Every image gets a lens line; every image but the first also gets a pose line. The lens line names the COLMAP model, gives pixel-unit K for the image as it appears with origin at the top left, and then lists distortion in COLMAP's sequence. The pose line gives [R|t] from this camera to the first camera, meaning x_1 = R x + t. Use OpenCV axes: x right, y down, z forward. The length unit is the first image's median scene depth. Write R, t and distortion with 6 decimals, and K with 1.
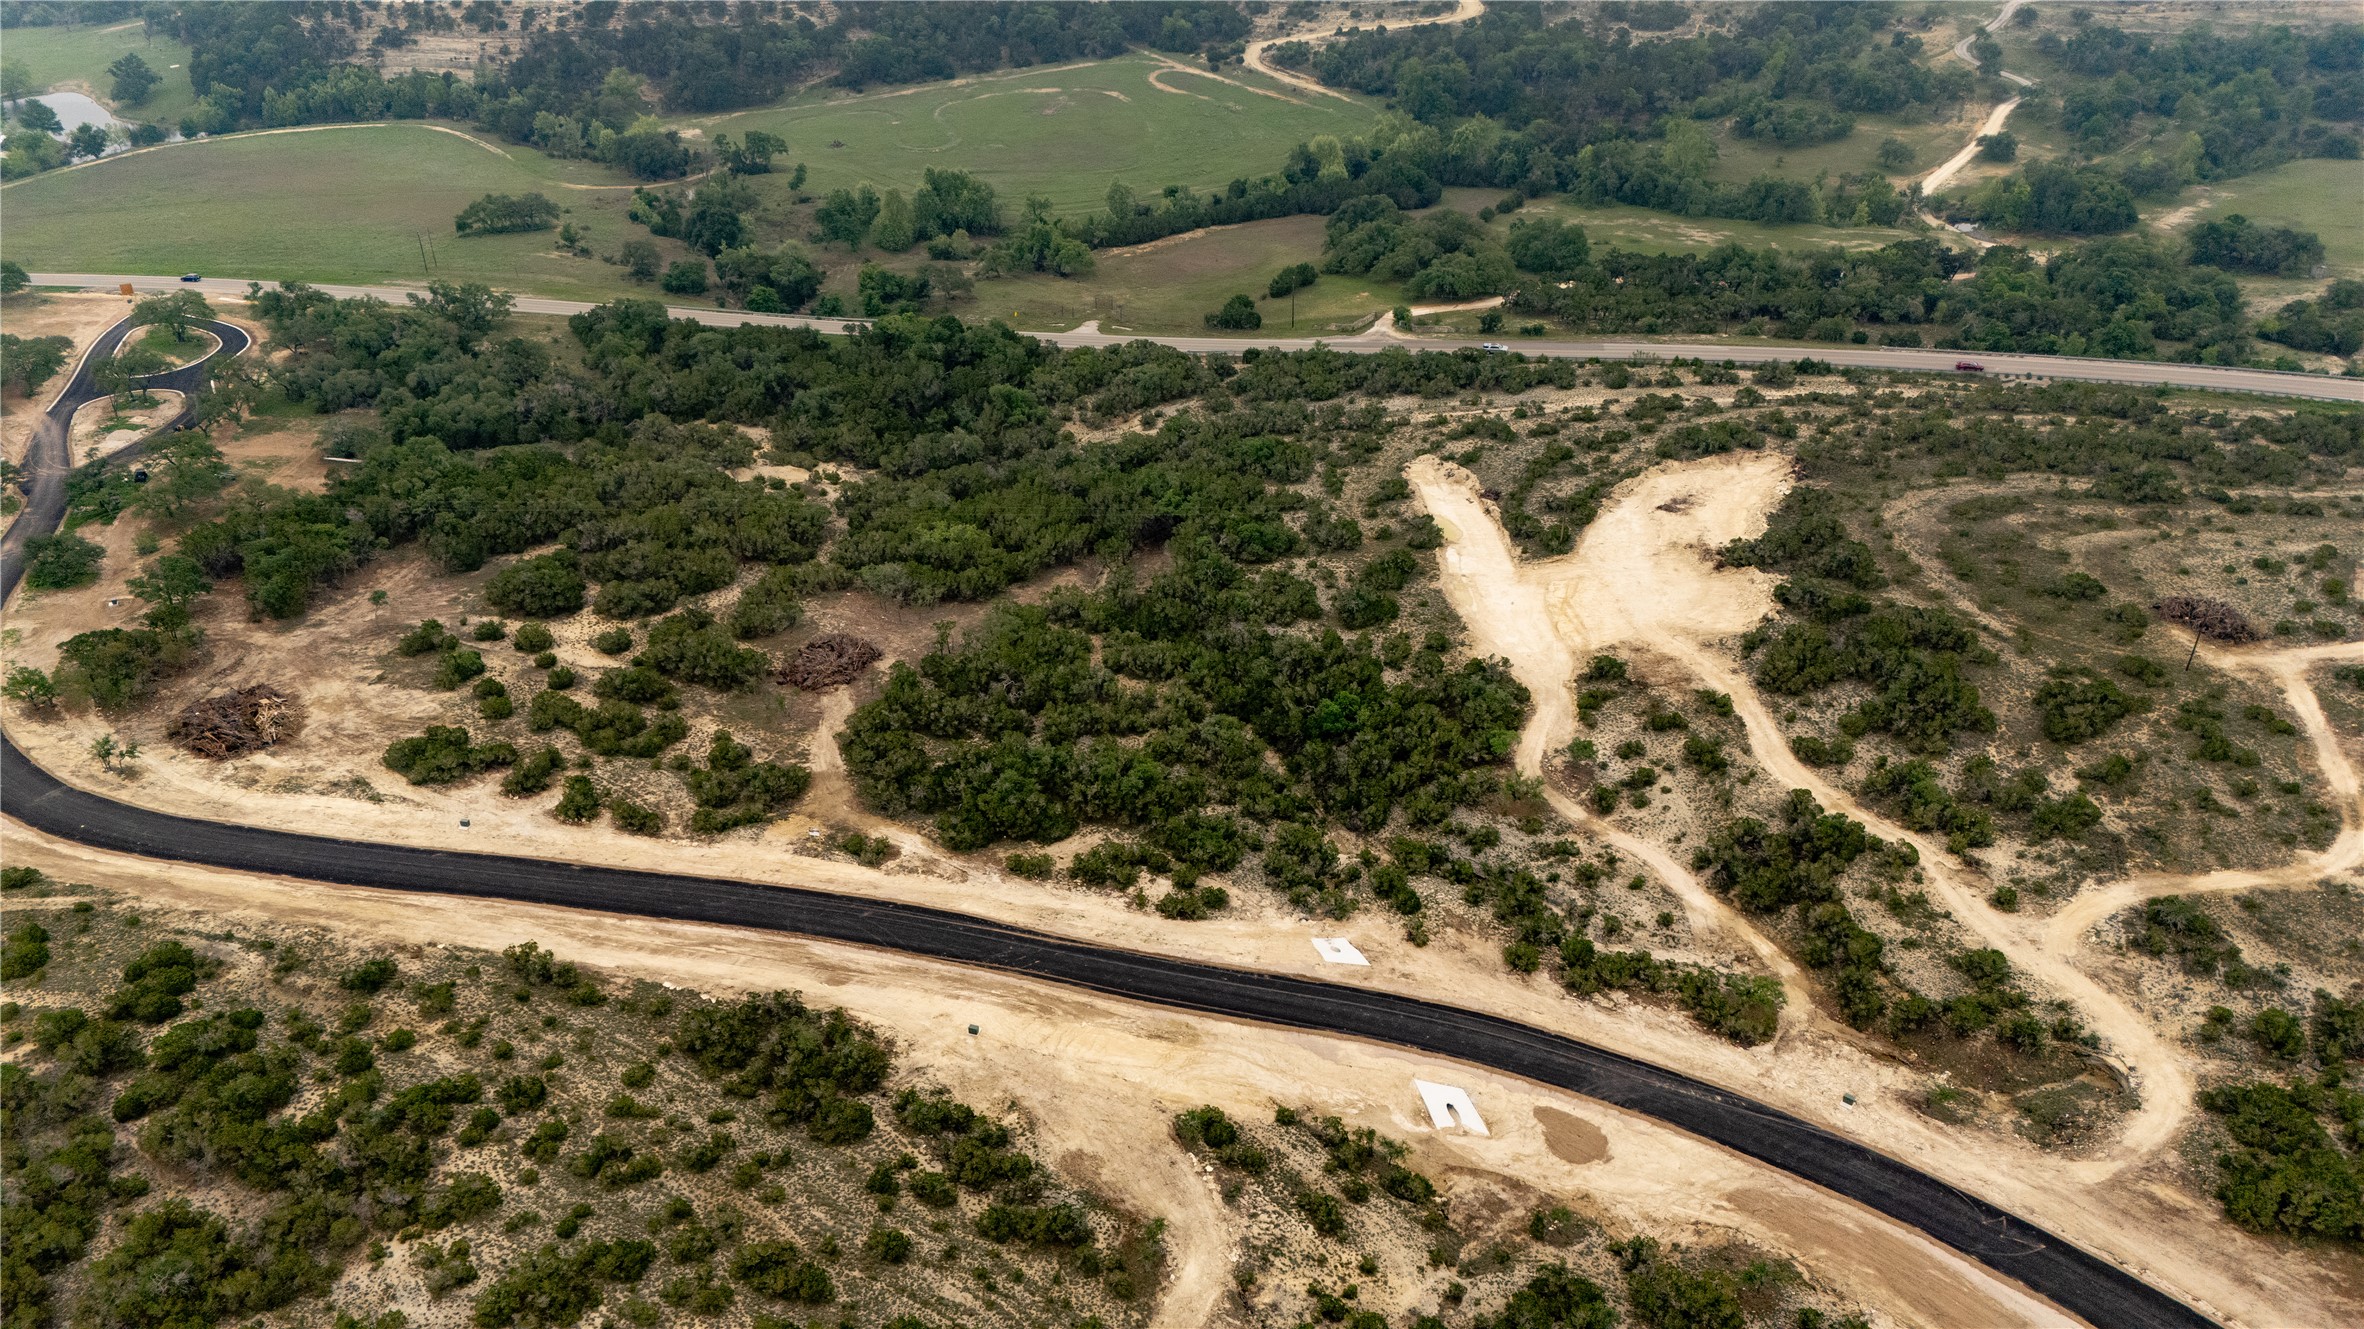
lens RADIAL K [[1734.4, 0, 1176.8], [0, 1734.4, 676.1], [0, 0, 1]] dist [0.069356, -0.061591]
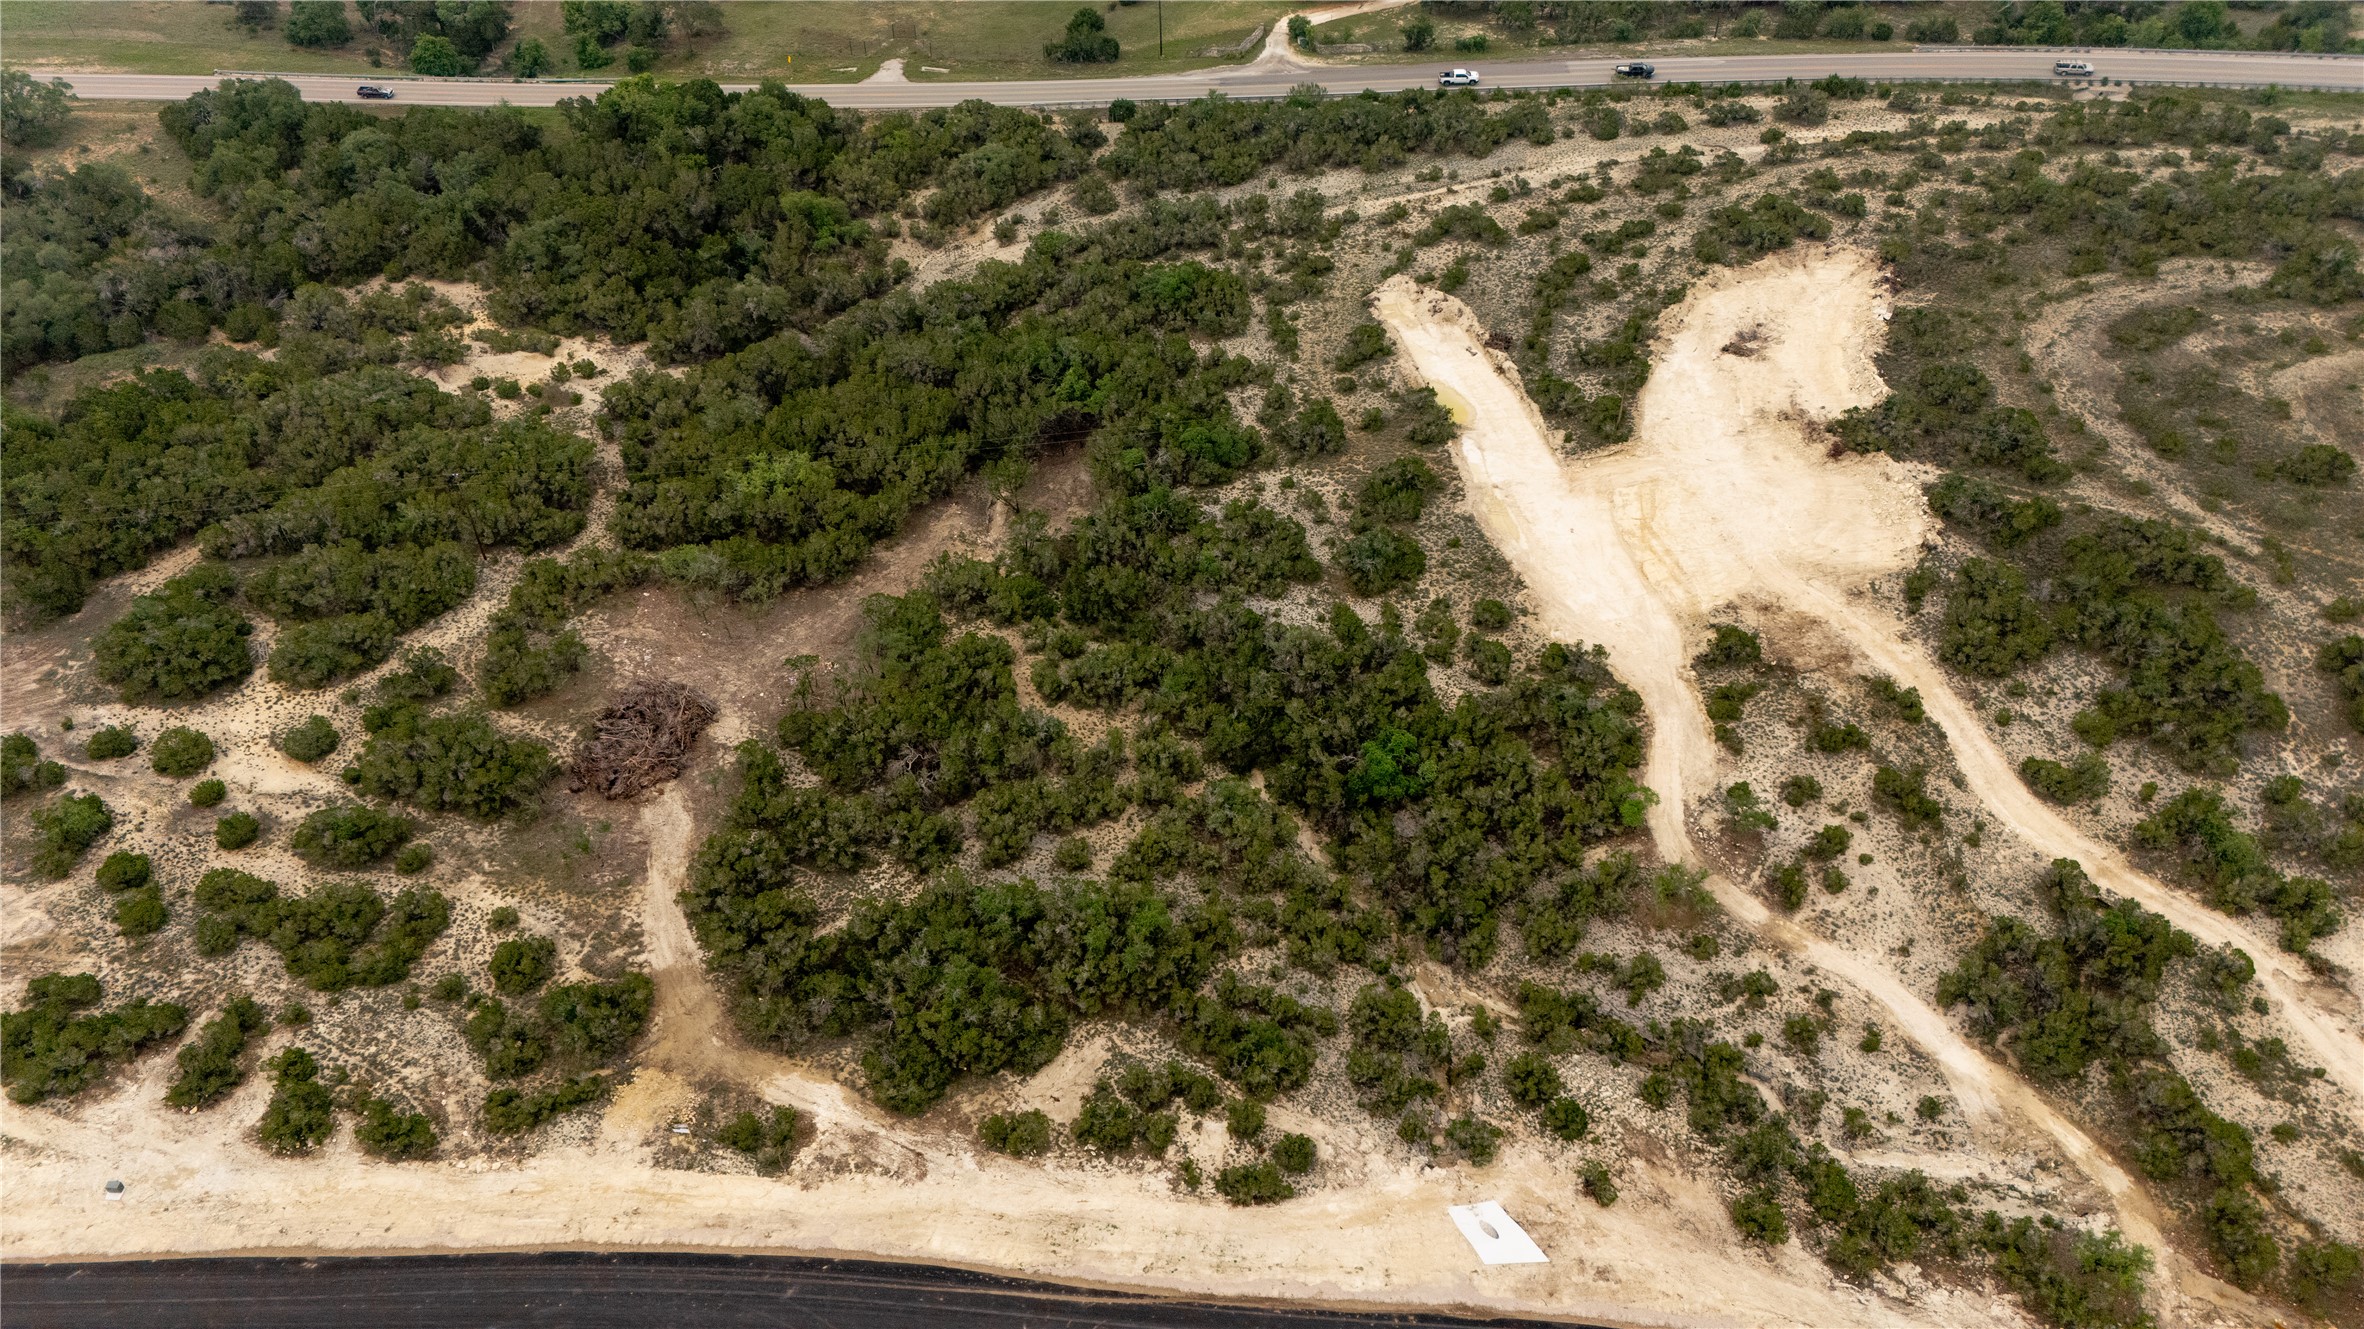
lens RADIAL K [[1734.4, 0, 1172.6], [0, 1734.4, 667.7], [0, 0, 1]] dist [0.069356, -0.061591]
pose [[0.987871, -0.109653, 0.109940, -0.066790], [0.082595, 0.970633, 0.225942, -0.179060], [-0.131487, -0.214121, 0.967917, 0.316321]]
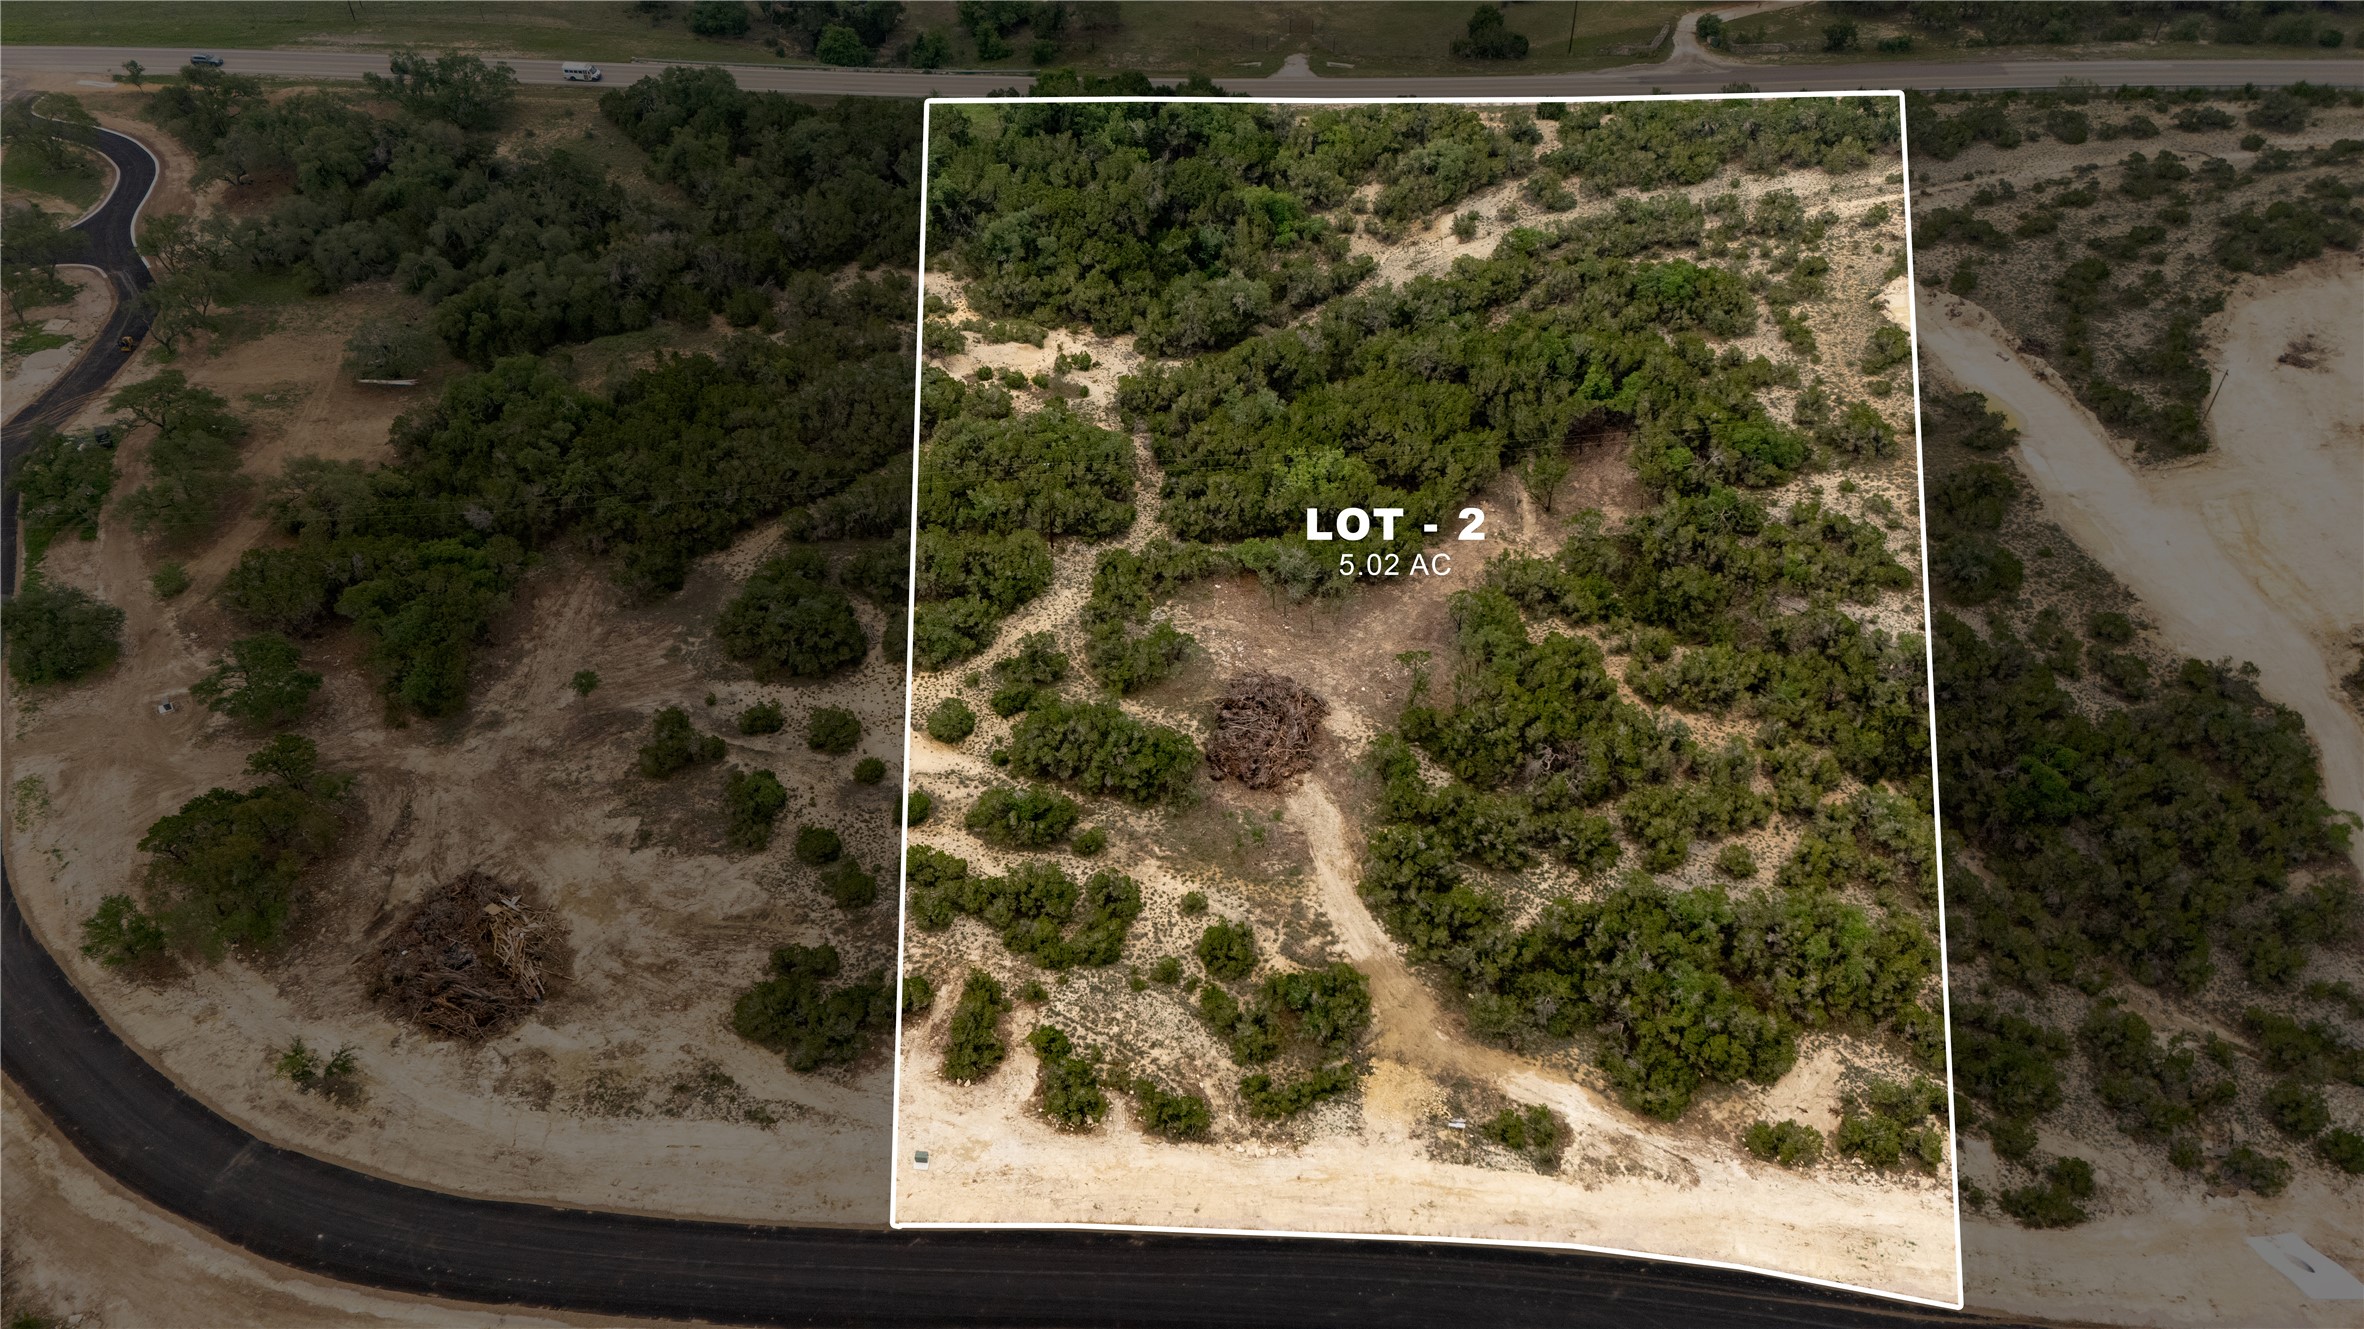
lens RADIAL K [[1734.4, 0, 1169.7], [0, 1734.4, 669.7], [0, 0, 1]] dist [0.069356, -0.061591]
pose [[0.993544, -0.082924, 0.077422, -0.297309], [0.063563, 0.972157, 0.225543, -0.194872], [-0.093969, -0.219165, 0.971152, 0.345464]]
